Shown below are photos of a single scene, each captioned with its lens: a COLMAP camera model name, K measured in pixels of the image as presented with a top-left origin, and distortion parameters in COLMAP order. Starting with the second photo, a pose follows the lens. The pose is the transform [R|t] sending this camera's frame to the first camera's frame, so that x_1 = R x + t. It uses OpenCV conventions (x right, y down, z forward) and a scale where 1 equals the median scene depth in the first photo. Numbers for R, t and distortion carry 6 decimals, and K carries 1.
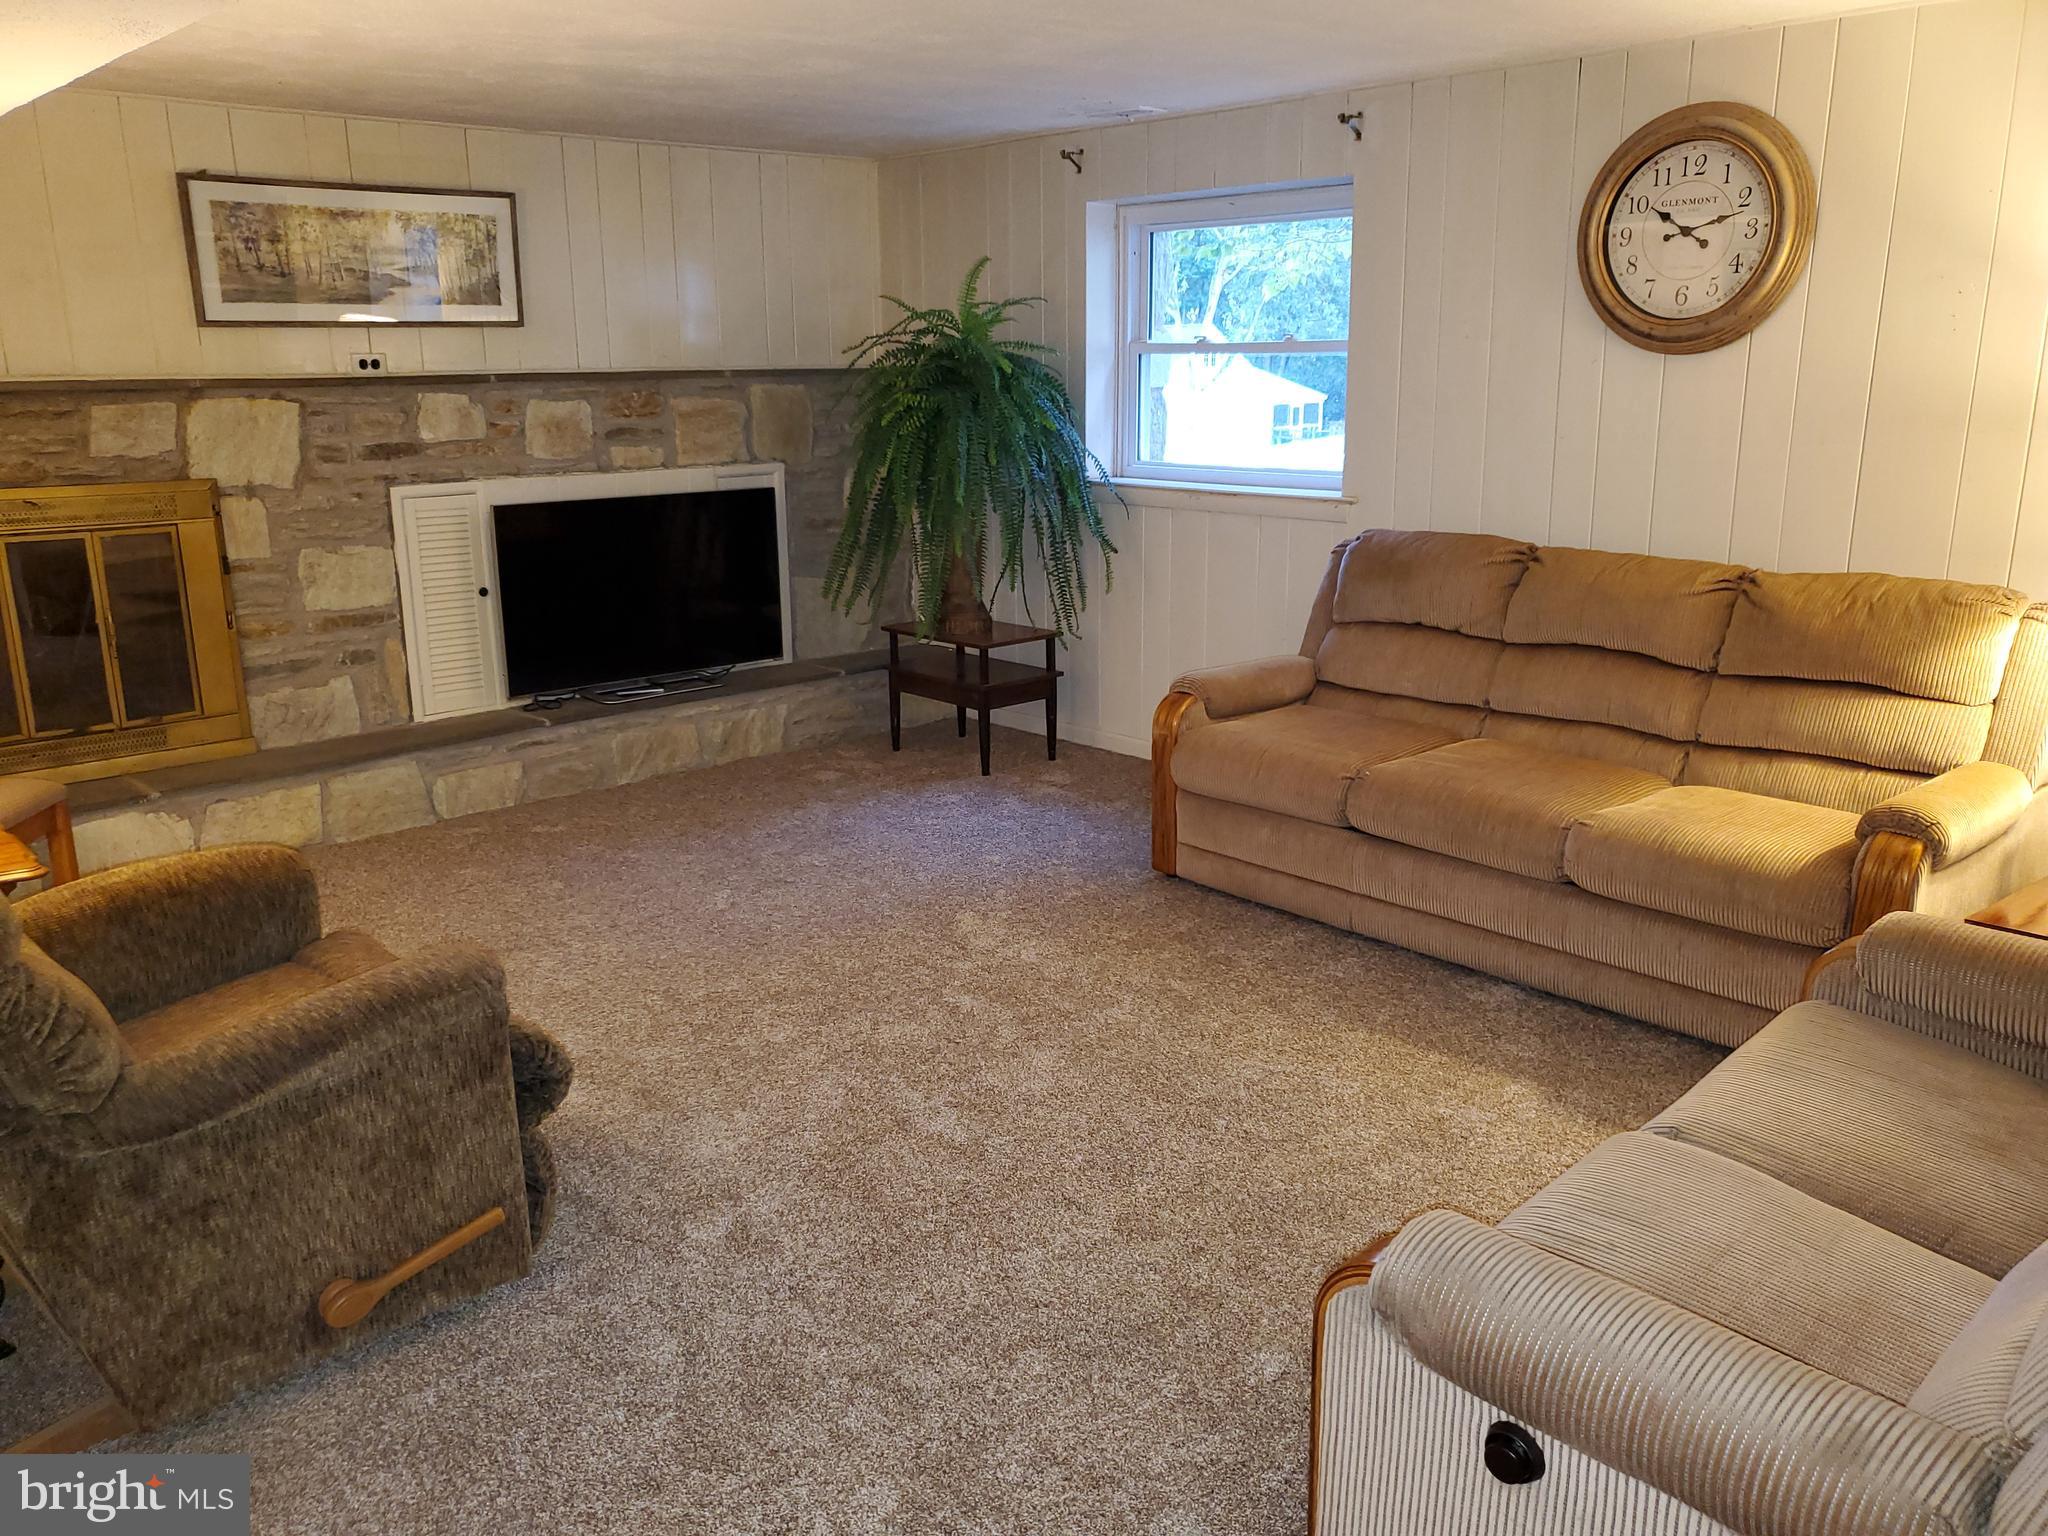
lens RADIAL K [[1577.8, 0, 1024.0], [0, 1577.8, 768.0], [0, 0, 1]] dist [-0.050802, 0.088177]
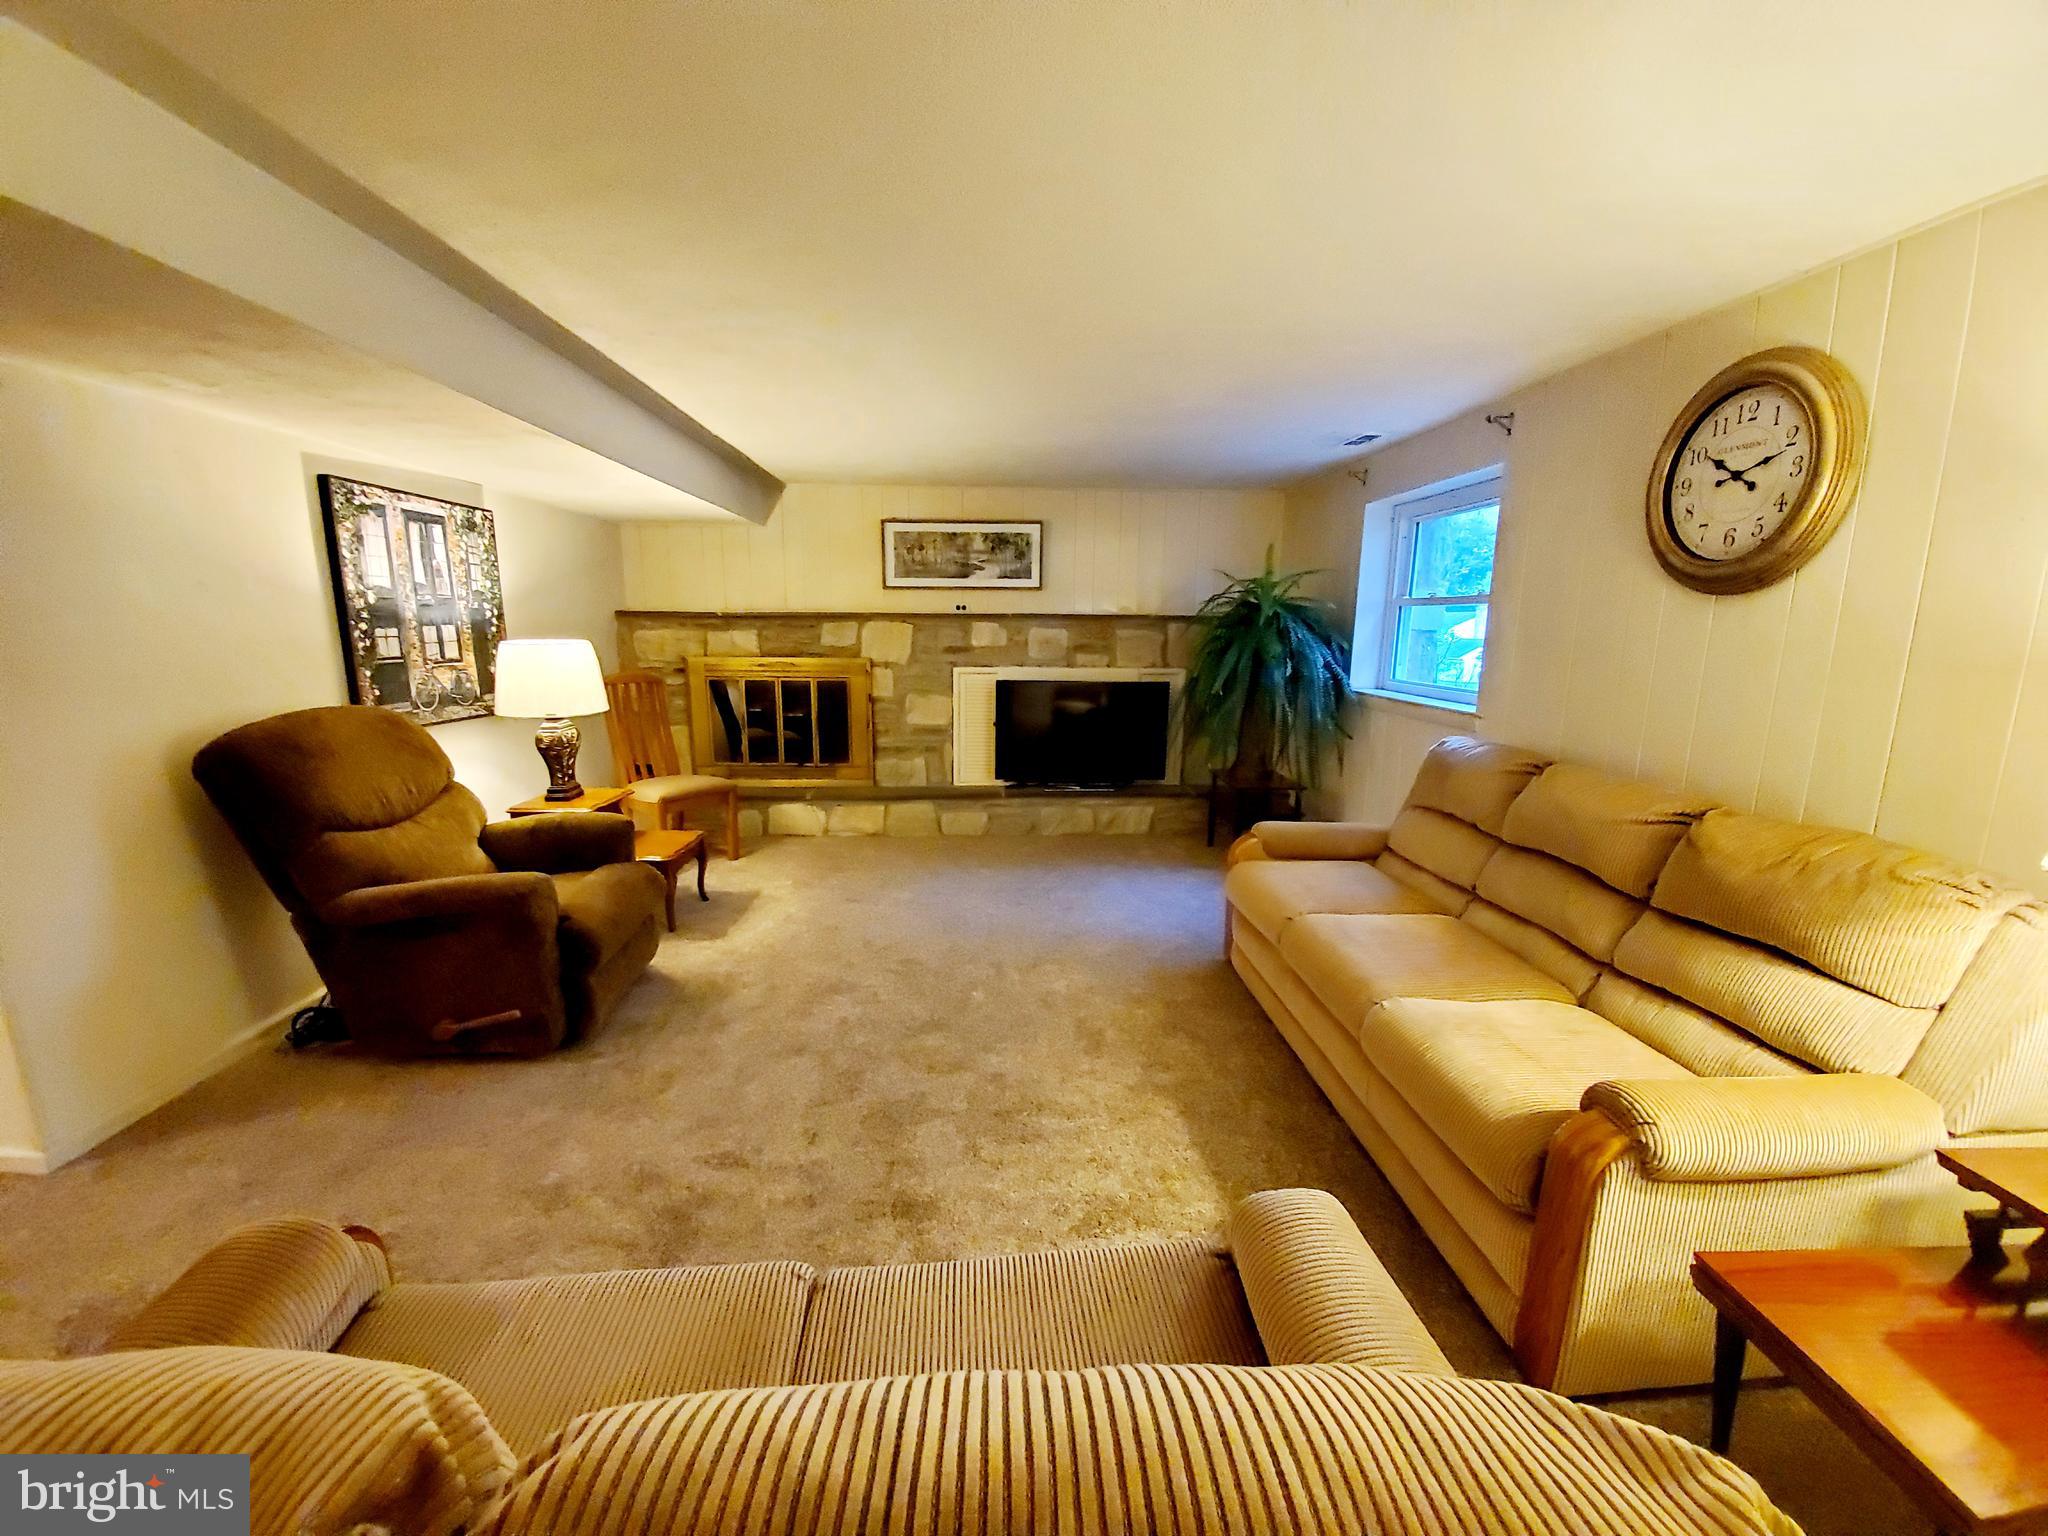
lens RADIAL K [[806.3, 0, 996.2], [0, 806.3, 777.6], [0, 0, 1]] dist [0.002075, -0.013827]
pose [[0.769682, 0.135588, -0.623864, 0.316795], [-0.176804, 0.984237, -0.004219, -0.047140], [0.613458, 0.113549, 0.781522, 0.249189]]
